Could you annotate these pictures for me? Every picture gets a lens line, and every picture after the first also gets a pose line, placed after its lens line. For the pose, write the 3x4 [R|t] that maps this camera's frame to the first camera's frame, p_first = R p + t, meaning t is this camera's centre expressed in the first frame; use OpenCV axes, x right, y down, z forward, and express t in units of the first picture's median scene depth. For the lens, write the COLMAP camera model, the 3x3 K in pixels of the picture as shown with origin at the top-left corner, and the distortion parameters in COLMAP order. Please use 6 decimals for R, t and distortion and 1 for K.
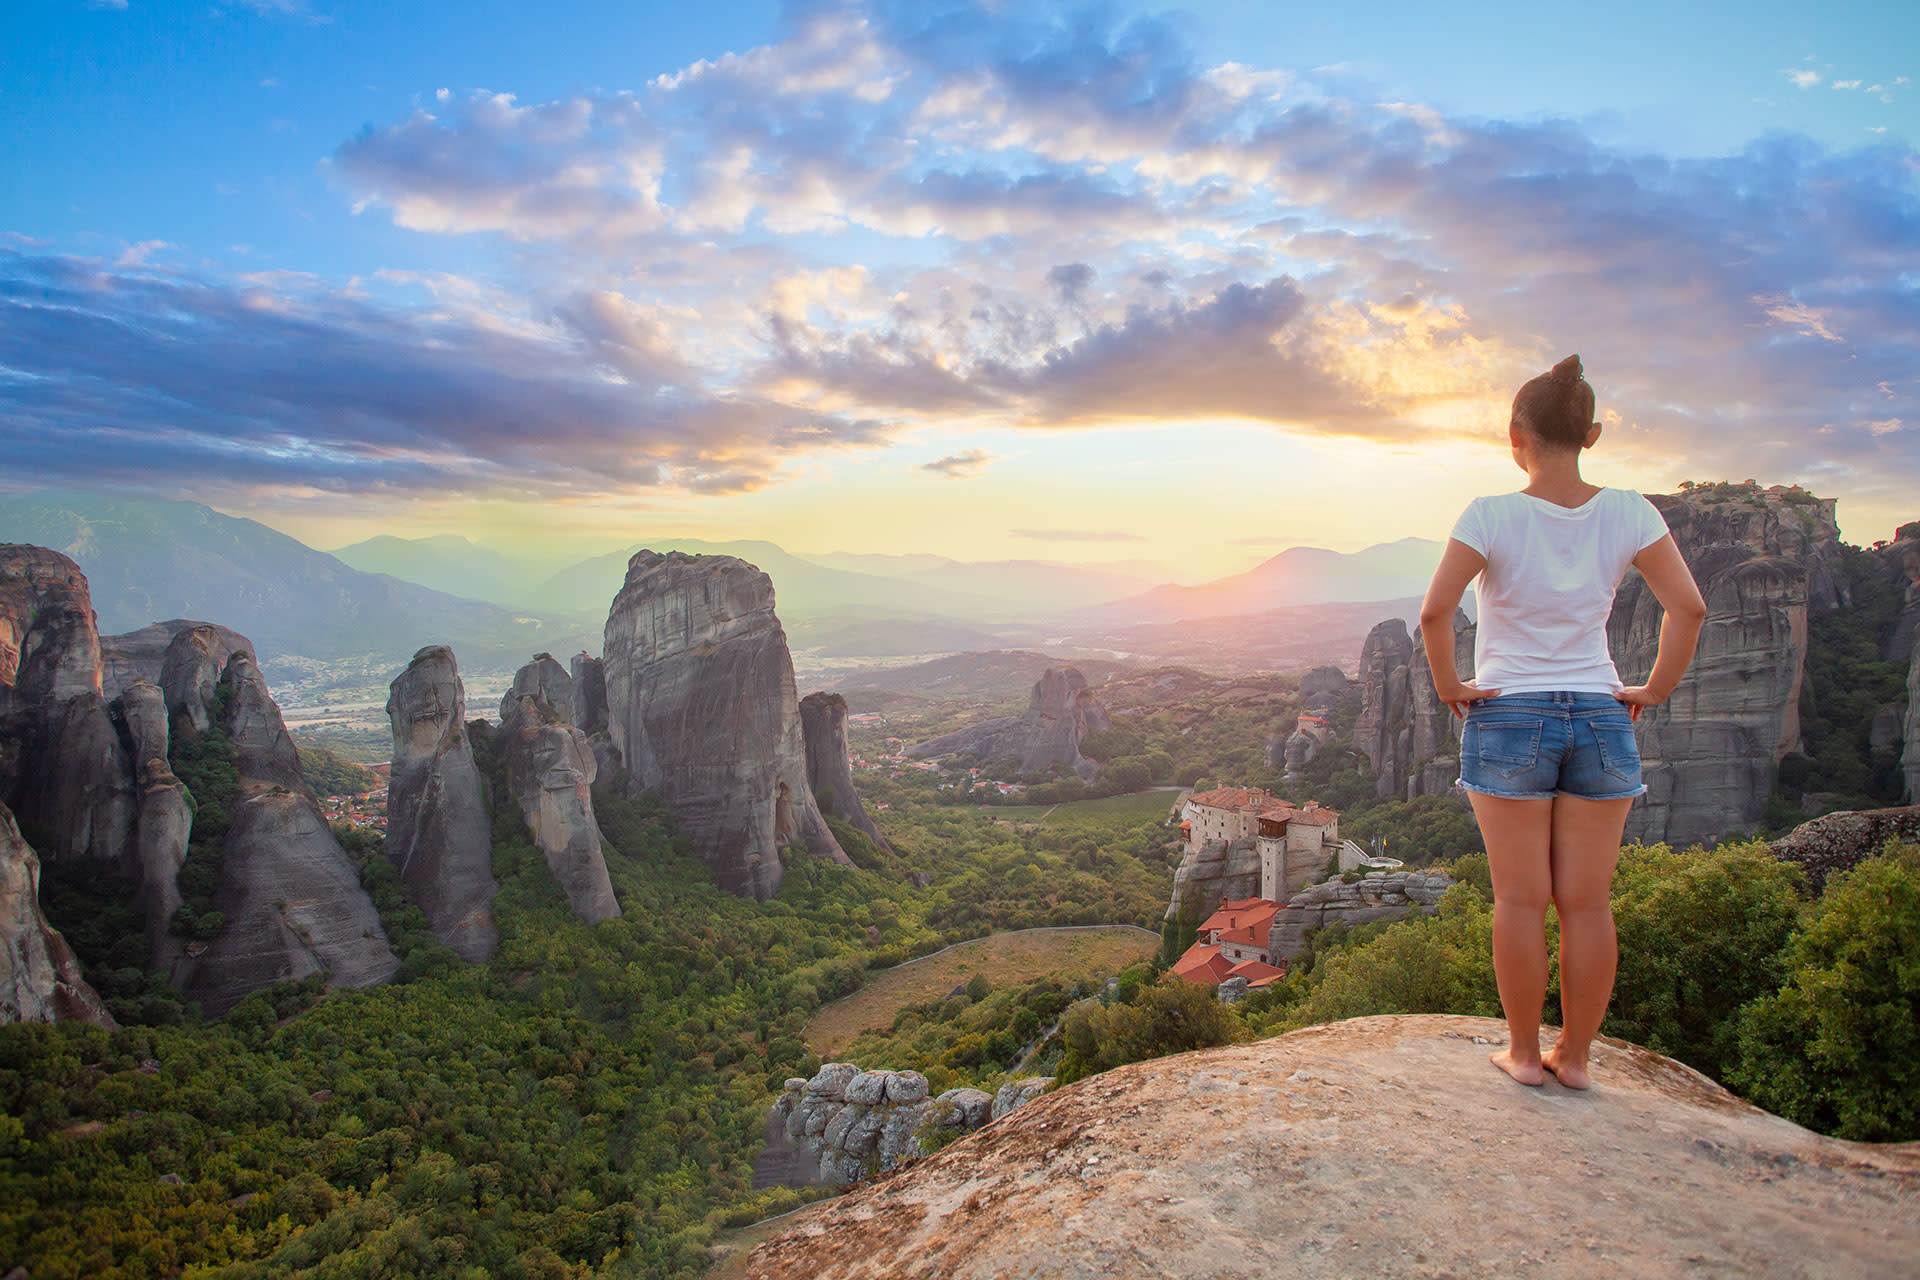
lens RADIAL K [[927.0, 0, 966.1], [0, 927.0, 638.5], [0, 0, 1]] dist [-0.079953, 0.040327]
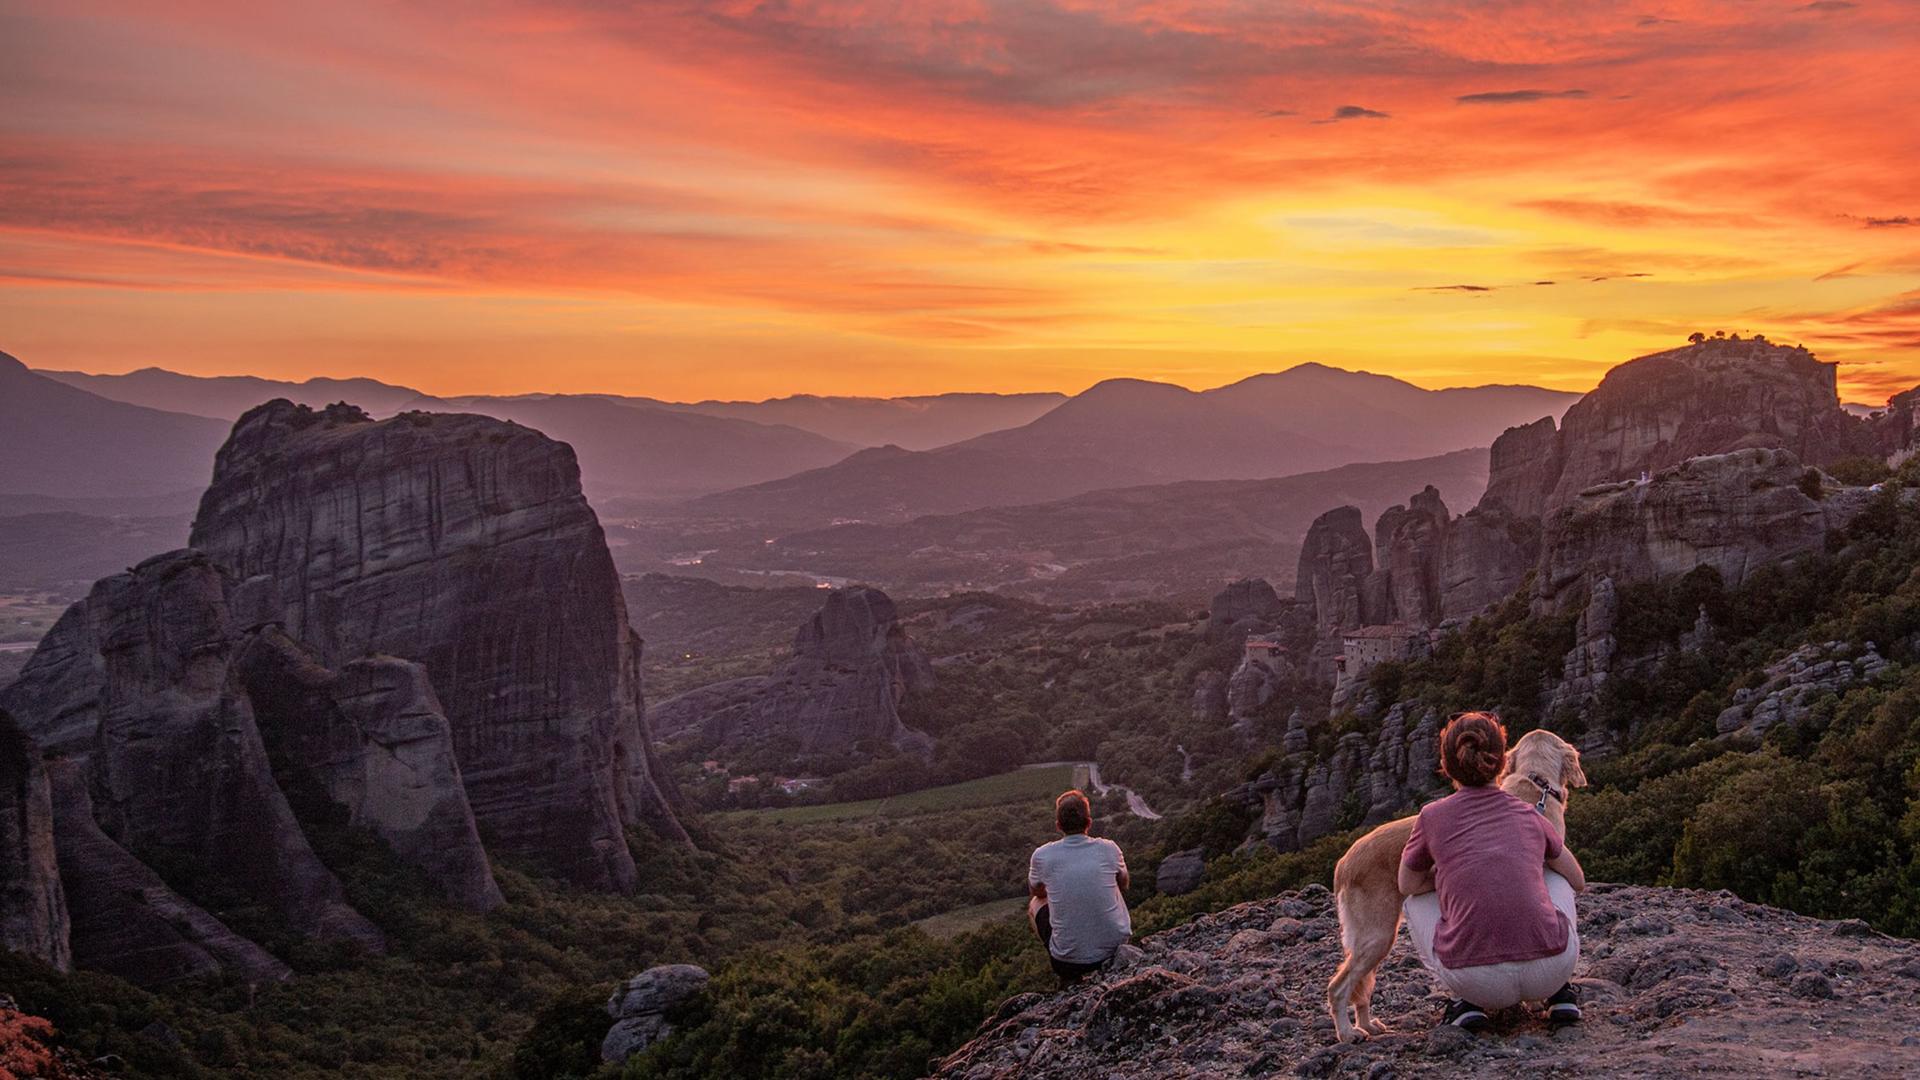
lens RADIAL K [[1900.7, 0, 1197.3], [0, 1900.7, 531.6], [0, 0, 1]] dist [-0.103262, 0.105117]
pose [[0.920273, -0.011645, 0.391103, -0.327115], [0.016803, 0.999811, -0.009767, 0.016166], [-0.390916, 0.015560, 0.920295, -0.455016]]
